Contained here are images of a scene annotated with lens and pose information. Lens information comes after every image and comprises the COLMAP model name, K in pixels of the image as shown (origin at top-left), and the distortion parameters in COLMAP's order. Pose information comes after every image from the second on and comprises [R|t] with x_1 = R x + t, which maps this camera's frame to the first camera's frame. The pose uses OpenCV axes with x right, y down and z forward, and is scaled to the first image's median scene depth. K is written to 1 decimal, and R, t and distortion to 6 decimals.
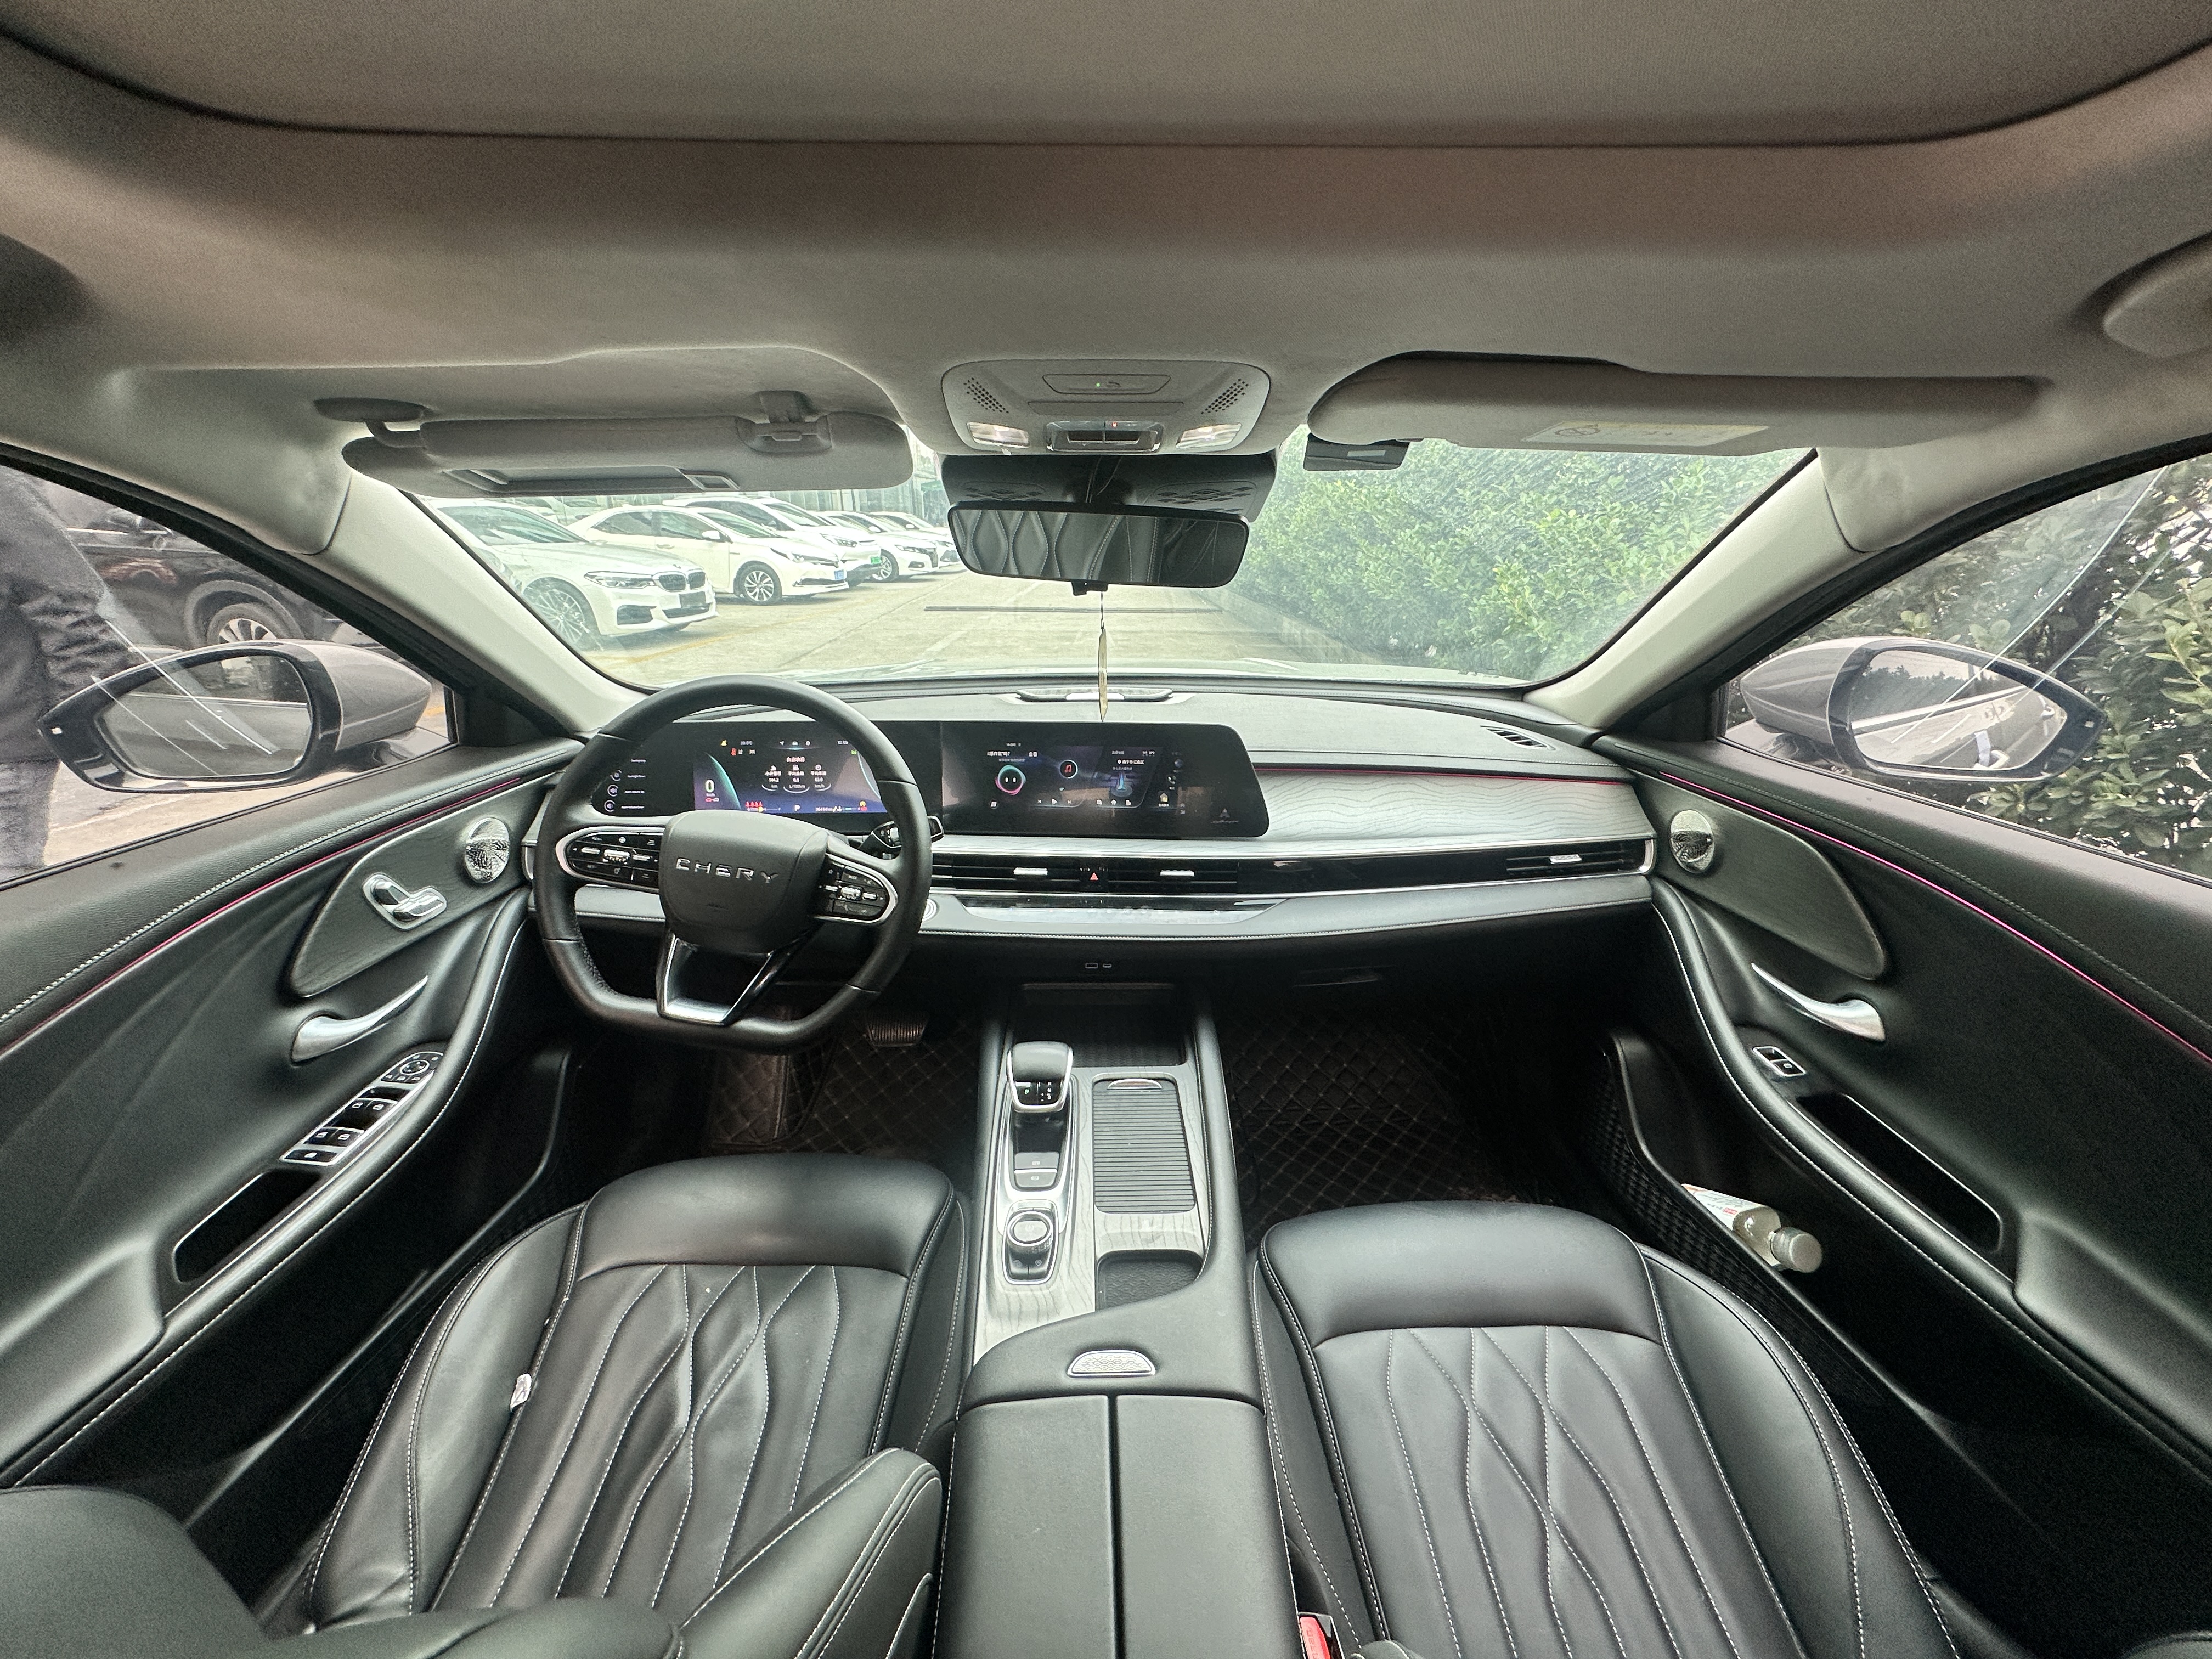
lens RADIAL K [[881.8, 0, 1106.0], [0, 881.8, 829.5], [0, 0, 1]] dist [-0.013436, -0.000064]
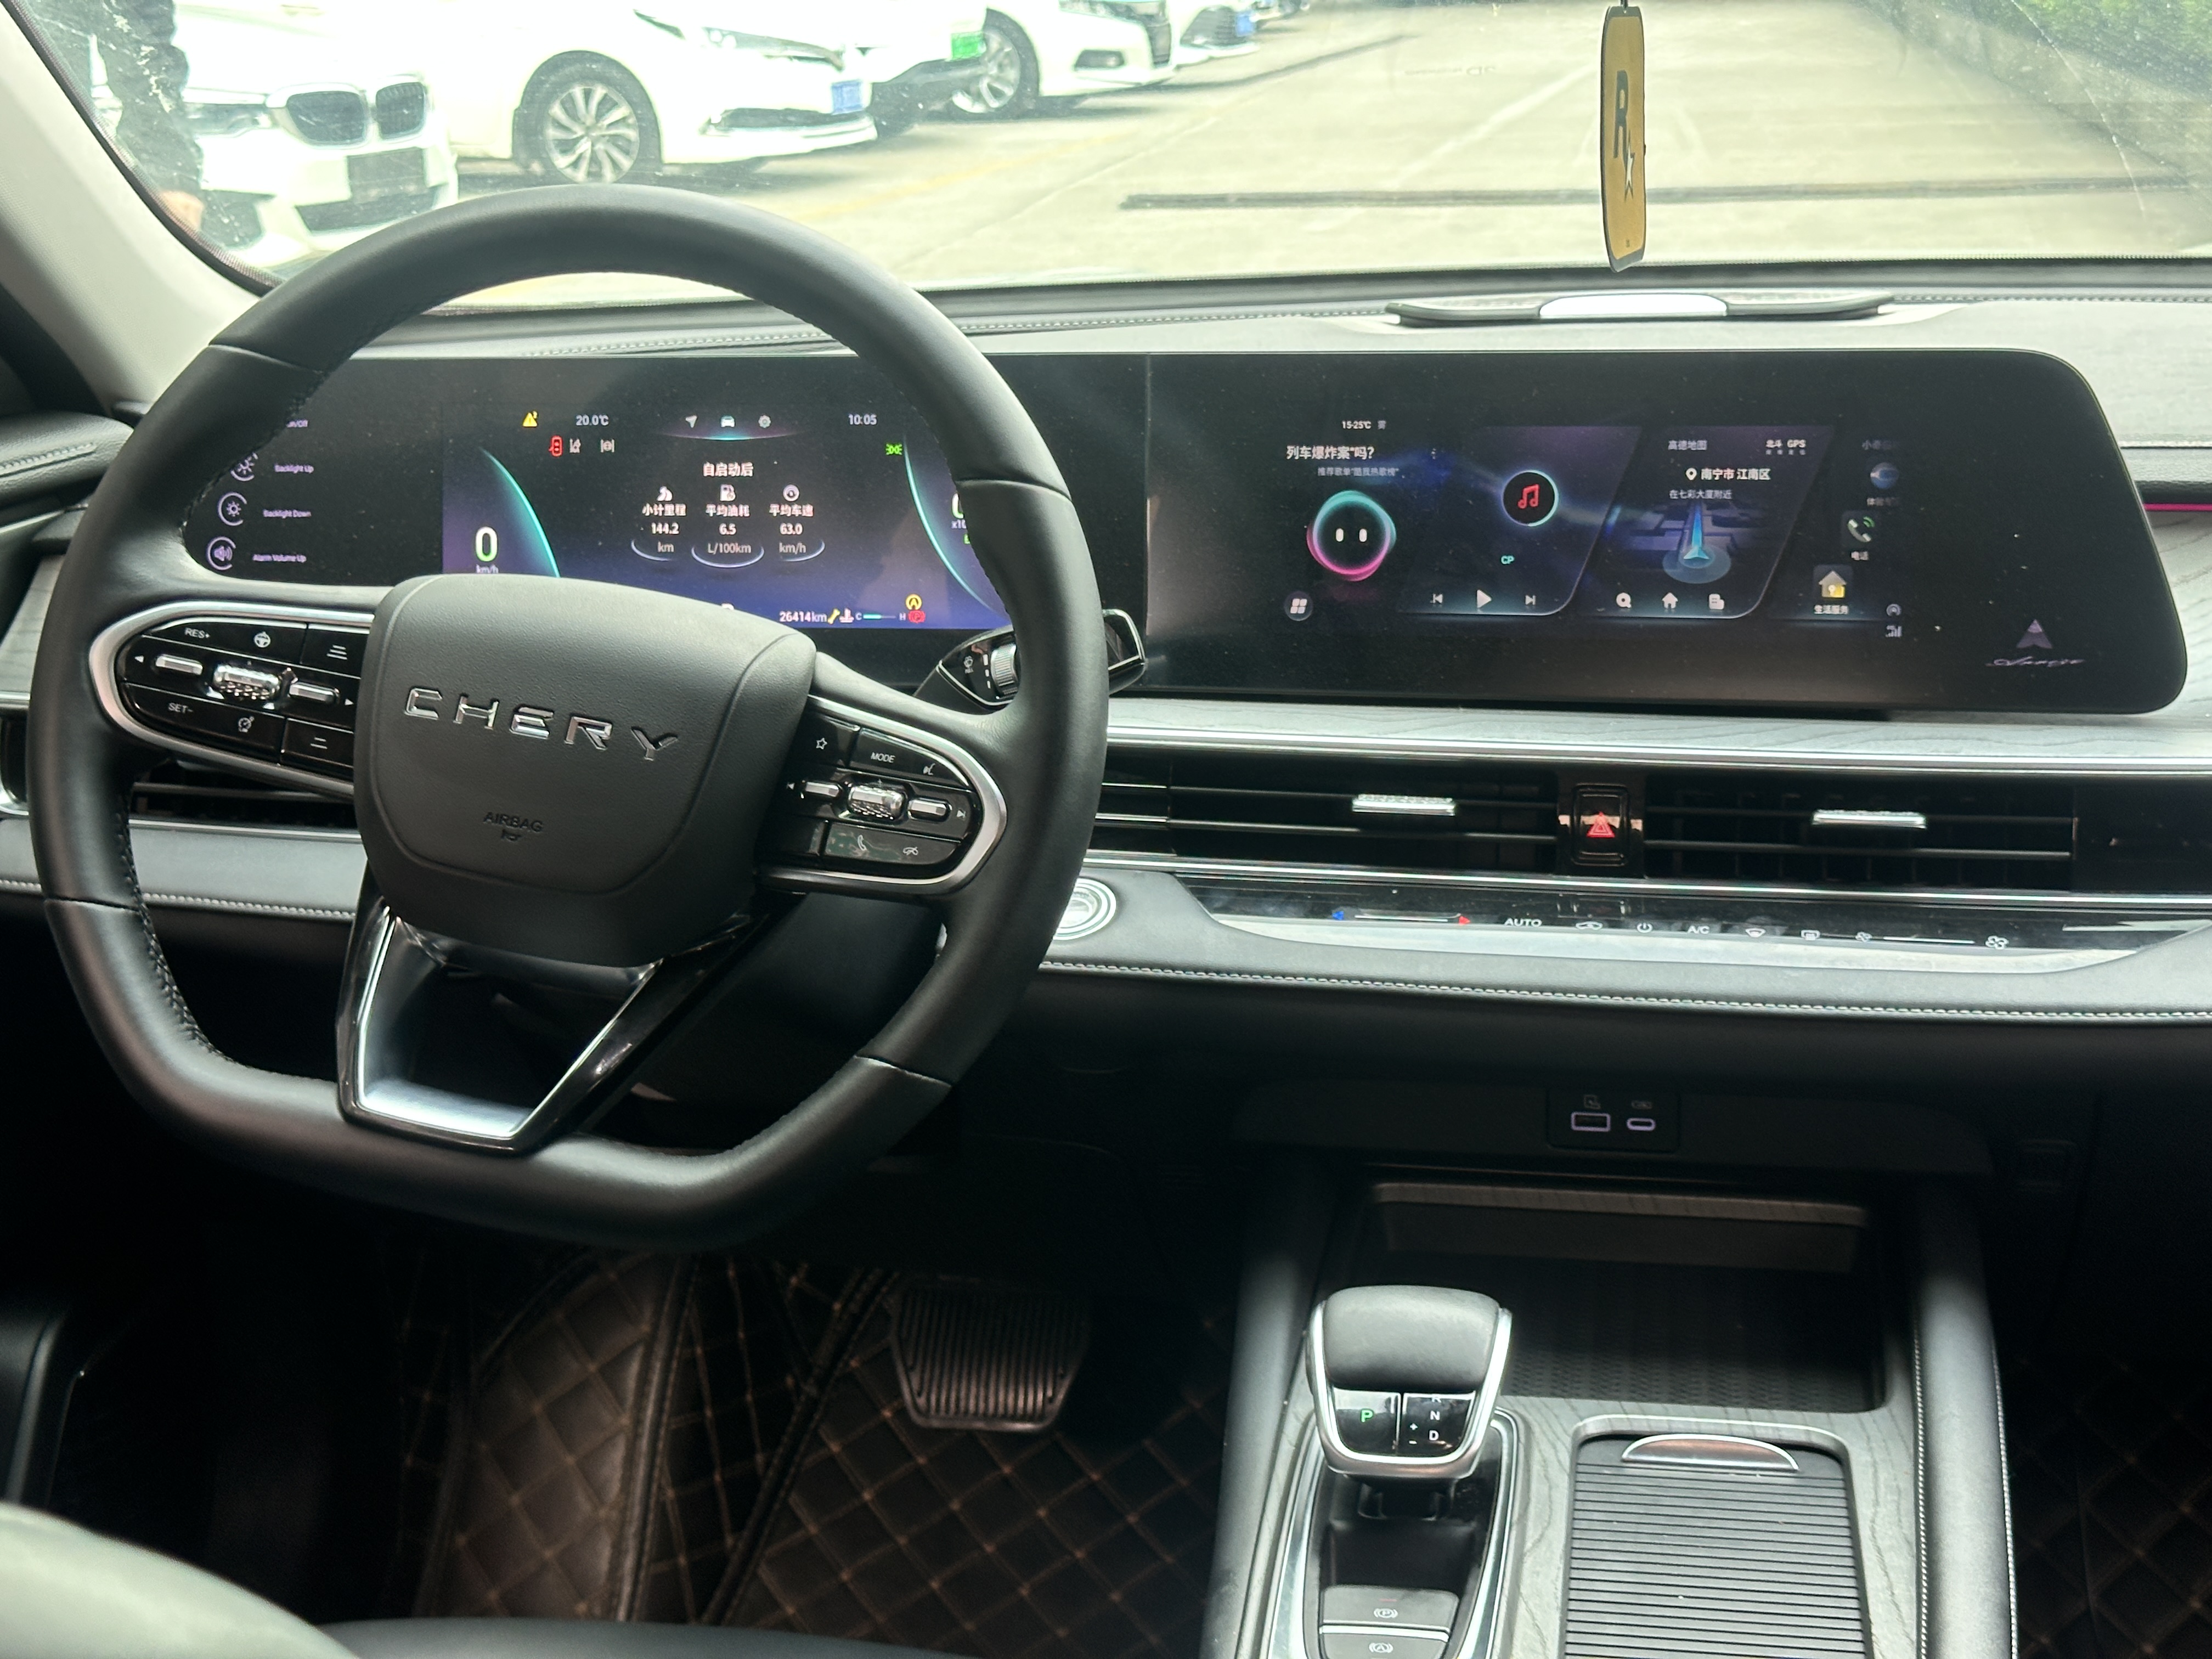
lens RADIAL K [[3079.4, 0, 1106.0], [0, 3079.4, 829.5], [0, 0, 1]] dist [0.212720, -0.538680]
pose [[0.979380, 0.021558, -0.200874, 0.038484], [-0.031510, 0.998422, -0.046480, 0.117634], [0.199555, 0.051851, 0.978514, -0.150548]]
